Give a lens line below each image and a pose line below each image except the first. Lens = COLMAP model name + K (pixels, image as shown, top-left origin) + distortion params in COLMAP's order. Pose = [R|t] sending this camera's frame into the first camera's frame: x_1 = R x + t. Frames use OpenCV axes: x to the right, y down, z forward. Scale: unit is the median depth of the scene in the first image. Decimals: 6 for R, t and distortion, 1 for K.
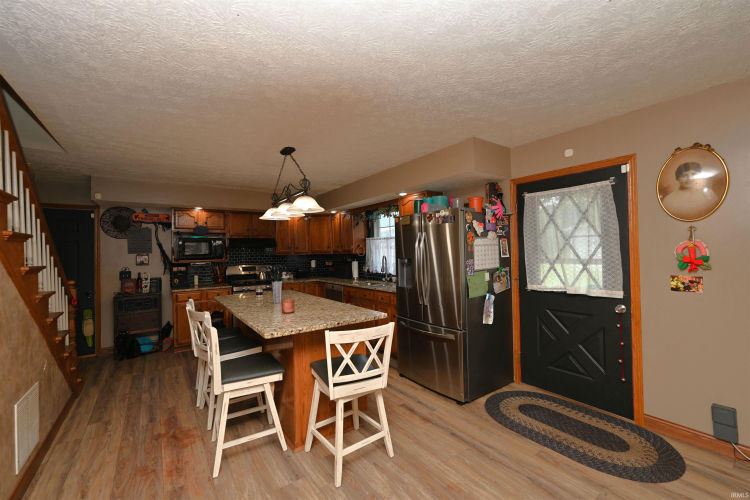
lens RADIAL K [[311.4, 0, 375.0], [0, 311.4, 246.2], [0, 0, 1]] dist [-0.001800, -0.000070]
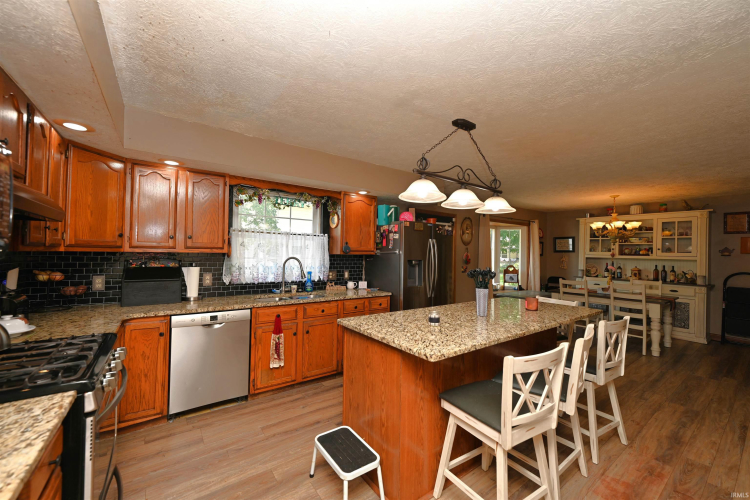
lens RADIAL K [[296.7, 0, 375.6], [0, 296.7, 250.0], [0, 0, 1]] dist [0.000377, -0.000027]
pose [[-0.013603, 0.034821, 0.999301, -1.010904], [-0.032398, 0.998853, -0.035246, 0.047563], [-0.999382, -0.032854, -0.012460, 1.213674]]
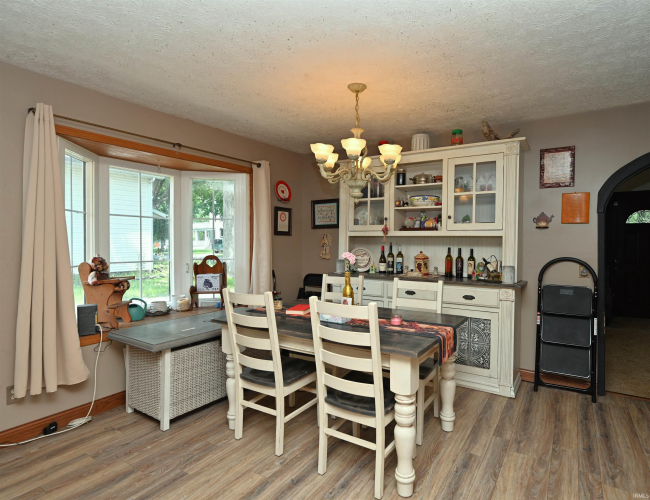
lens RADIAL K [[362.9, 0, 356.1], [0, 362.9, 248.5], [0, 0, 1]] dist [-0.028089, -0.000073]
pose [[-0.398204, 0.008054, 0.917261, -0.211509], [-0.008568, 0.999885, -0.012499, 0.039678], [-0.917257, -0.012836, -0.398090, 0.256290]]
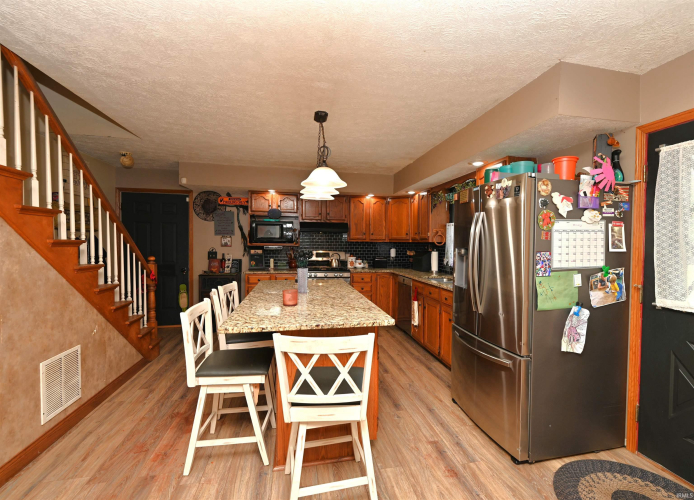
lens RADIAL K [[336.2, 0, 377.2], [0, 336.2, 249.0], [0, 0, 1]] dist [-0.002842, 0.000083]
pose [[0.930366, 0.038236, -0.364633, 0.210743], [-0.024389, 0.998798, 0.042507, 0.012904], [0.365820, -0.030654, 0.930181, 0.187579]]
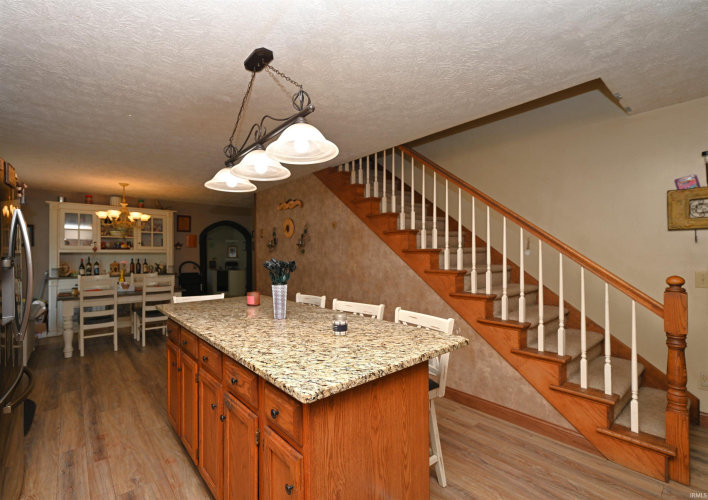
lens RADIAL K [[323.7, 0, 332.1], [0, 323.7, 252.5], [0, 0, 1]] dist [0.002139, 0.000302]
pose [[-0.997408, 0.032485, -0.064197, -0.360860], [0.033653, 0.999286, -0.017201, 0.058954], [0.063592, -0.019317, -0.997789, 1.578072]]
